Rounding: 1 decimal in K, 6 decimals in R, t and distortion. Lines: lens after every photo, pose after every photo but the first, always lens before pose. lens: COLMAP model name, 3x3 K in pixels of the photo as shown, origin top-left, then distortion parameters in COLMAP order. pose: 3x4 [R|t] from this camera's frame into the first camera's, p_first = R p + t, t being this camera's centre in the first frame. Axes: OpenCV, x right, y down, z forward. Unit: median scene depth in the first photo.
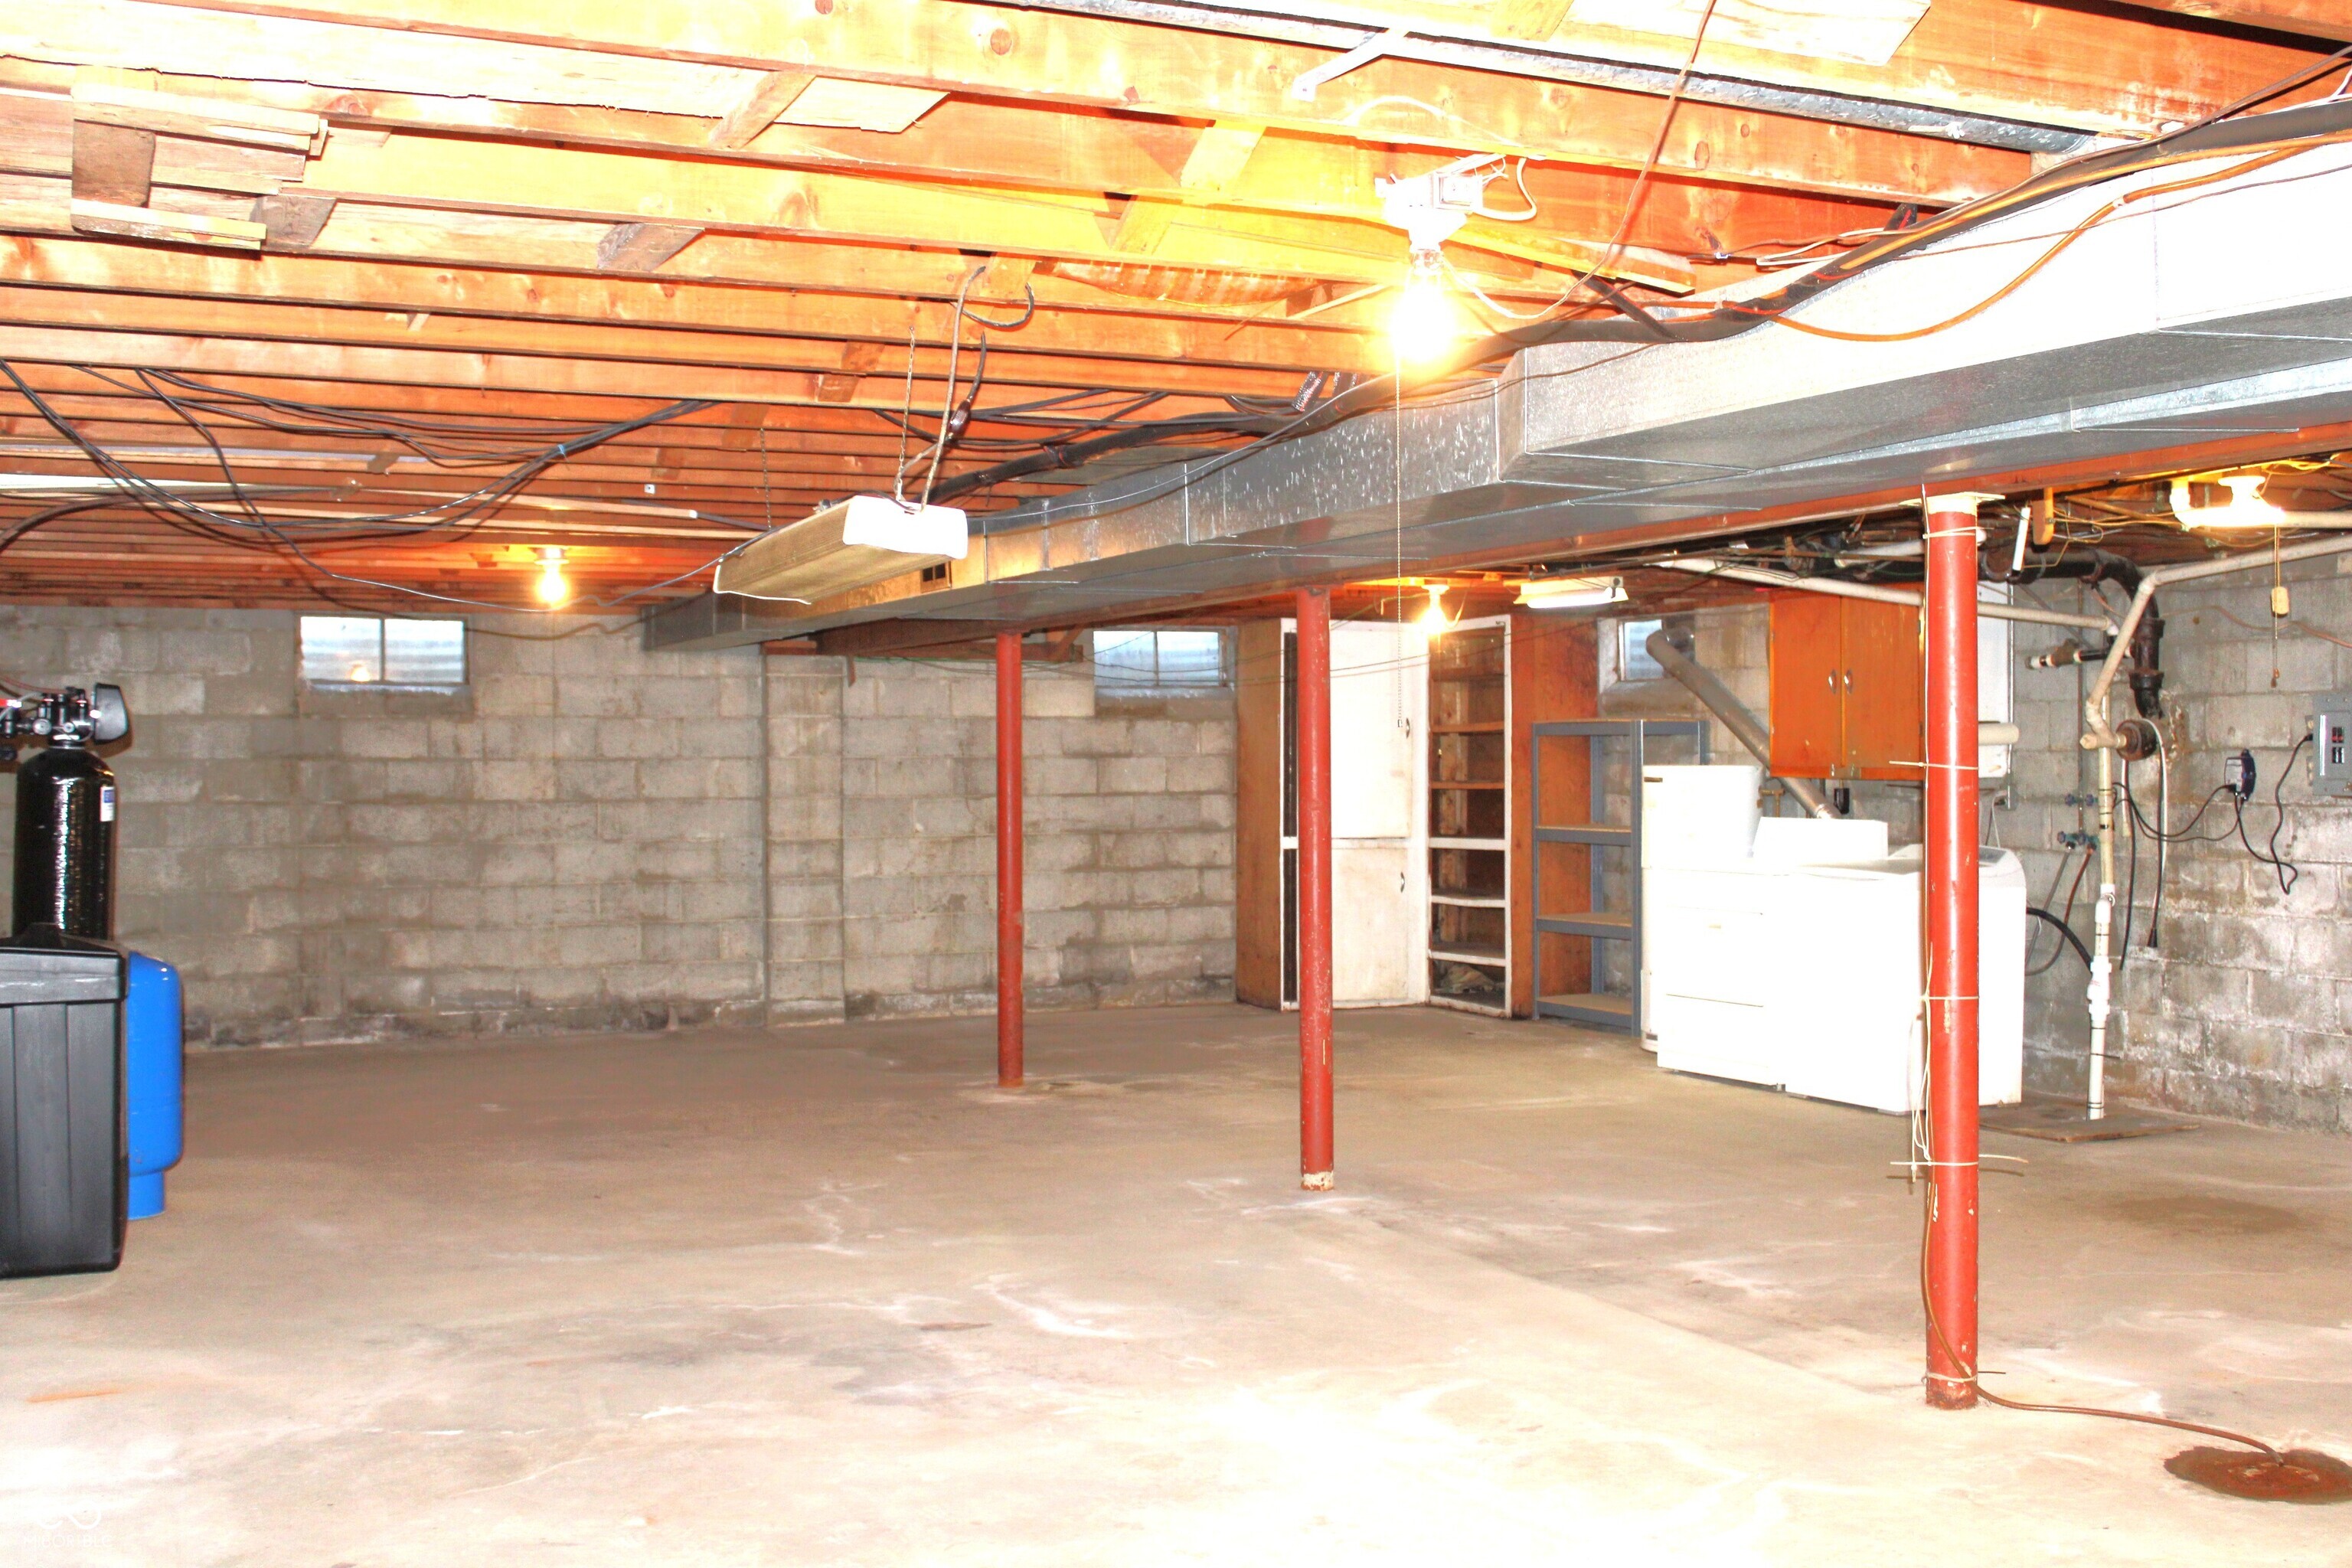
lens RADIAL K [[2628.7, 0, 1181.4], [0, 2628.7, 784.2], [0, 0, 1]] dist [-0.089041, 0.000000]
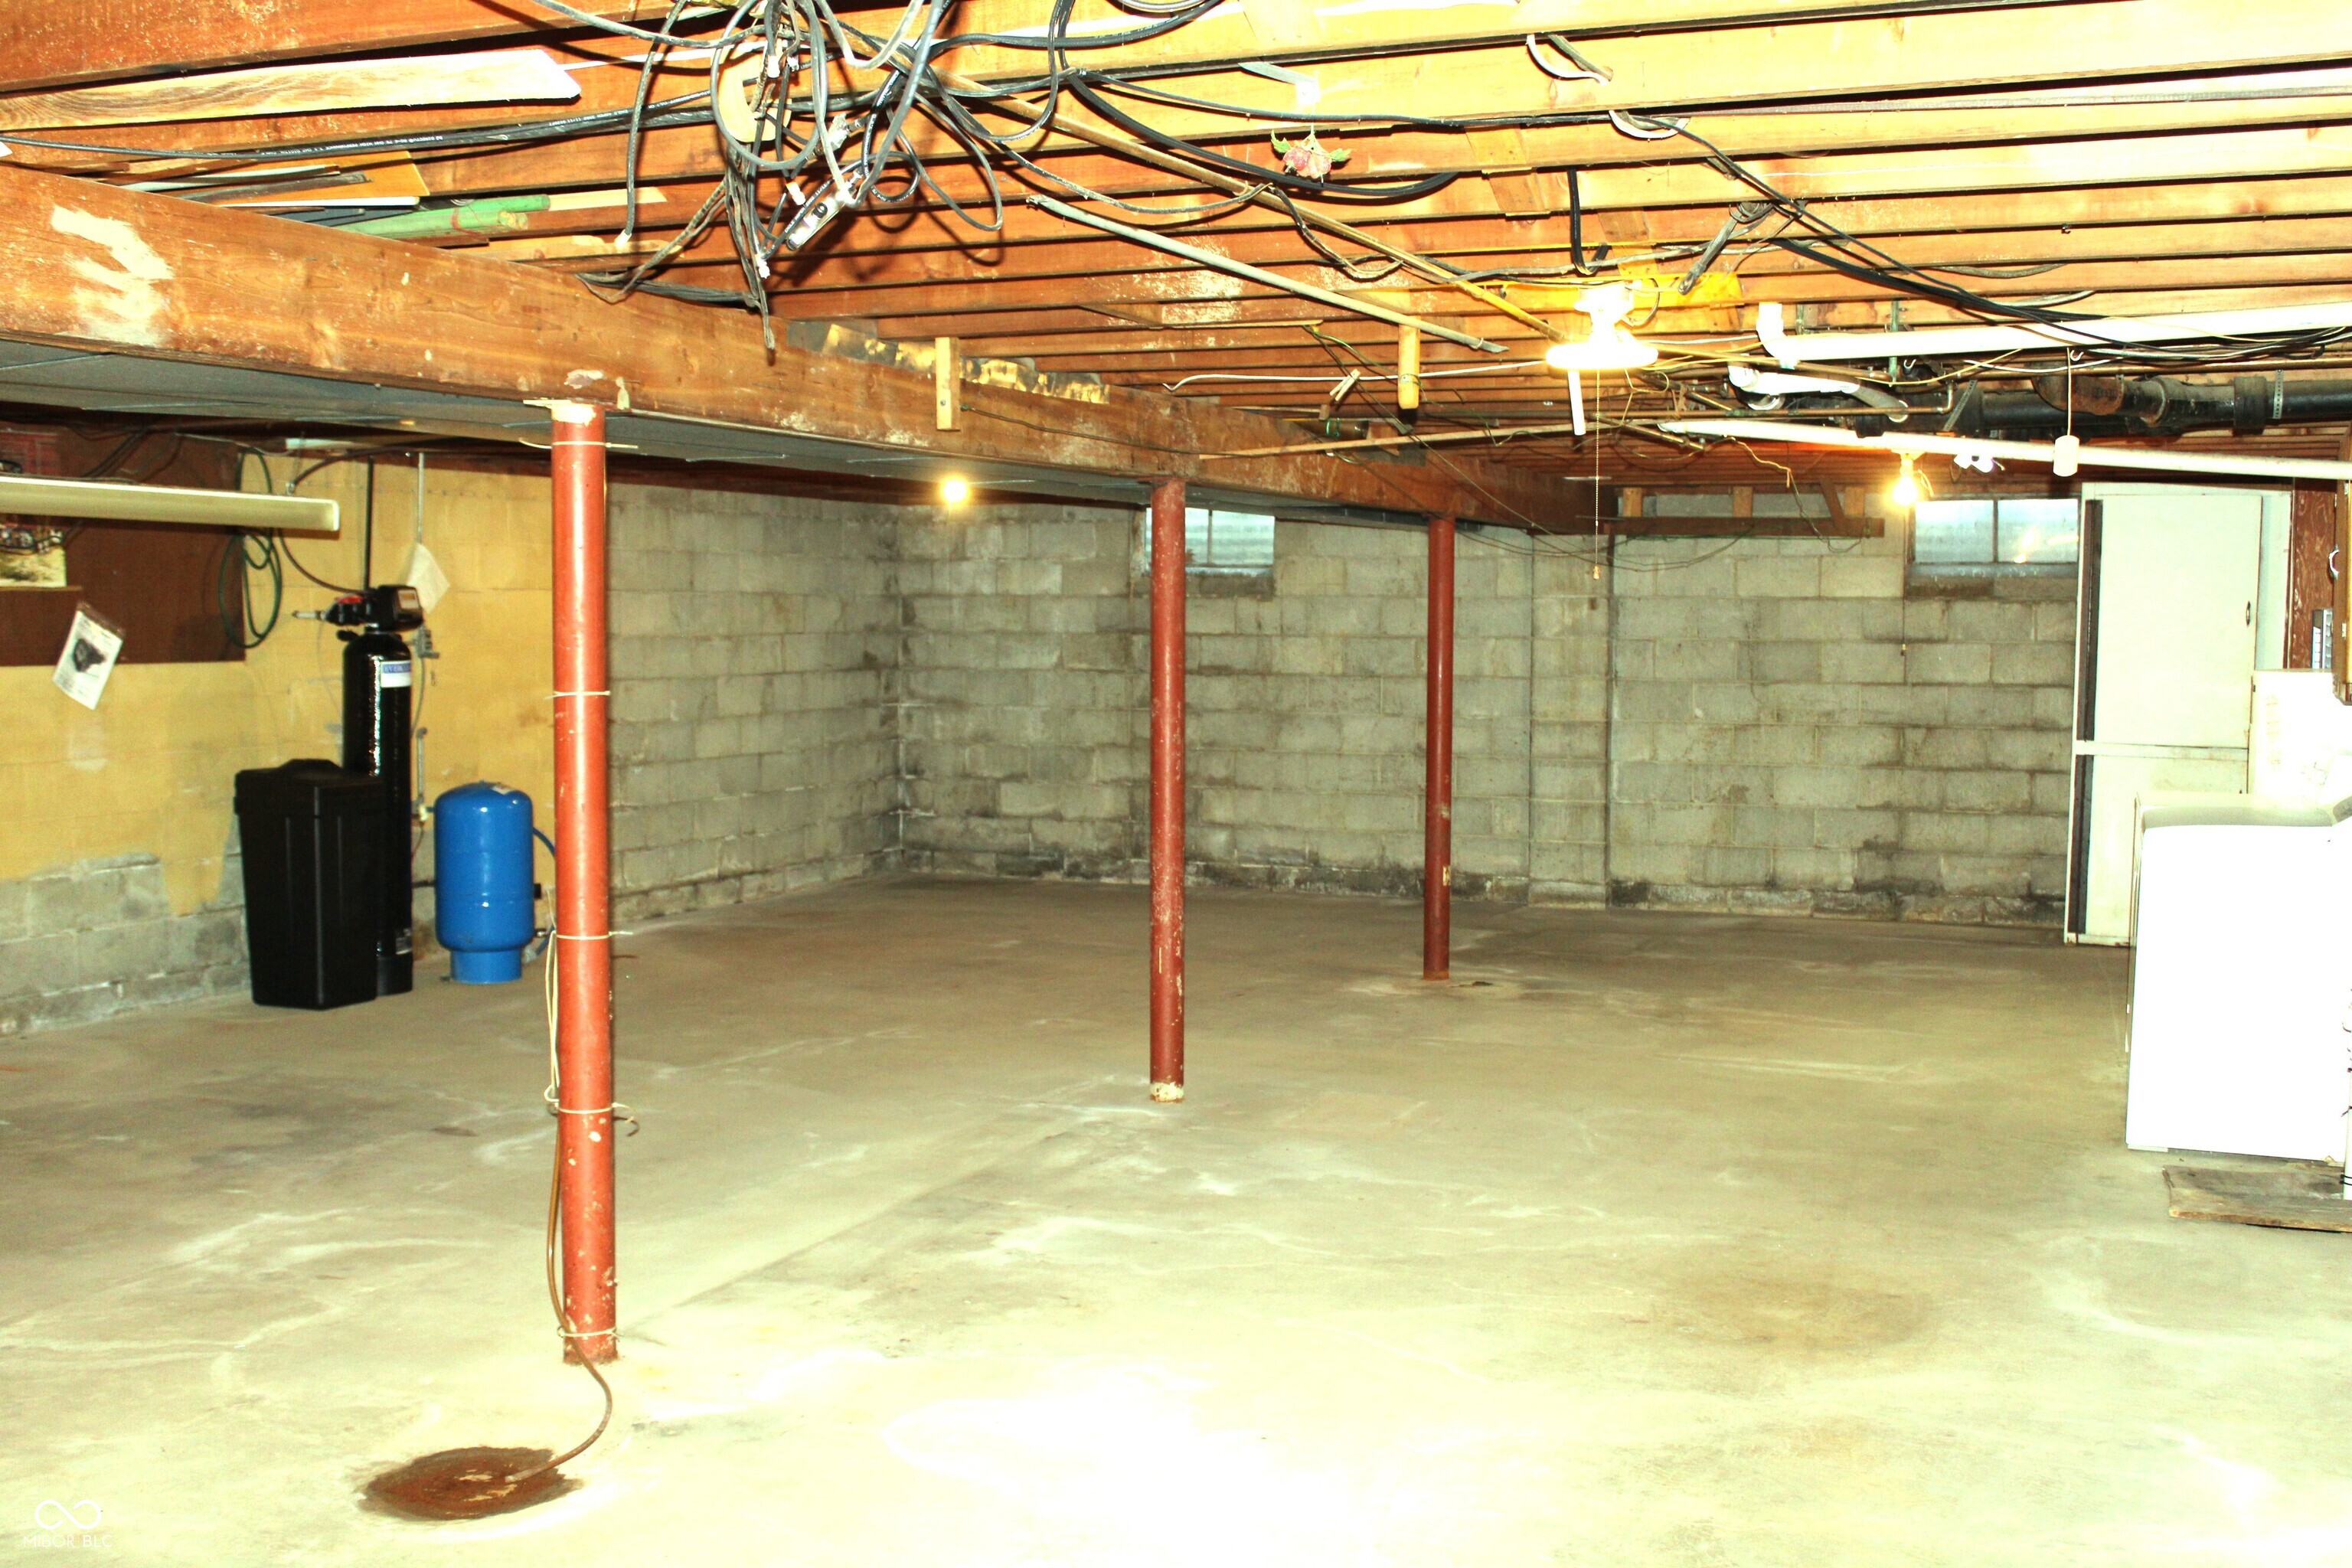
lens RADIAL K [[2628.7, 0, 1180.9], [0, 2628.7, 781.2], [0, 0, 1]] dist [-0.089041, 0.000000]
pose [[0.657116, 0.056656, -0.751657, 0.510358], [-0.014569, 0.997940, 0.062483, -0.016063], [0.753649, -0.030108, 0.656588, 0.238826]]
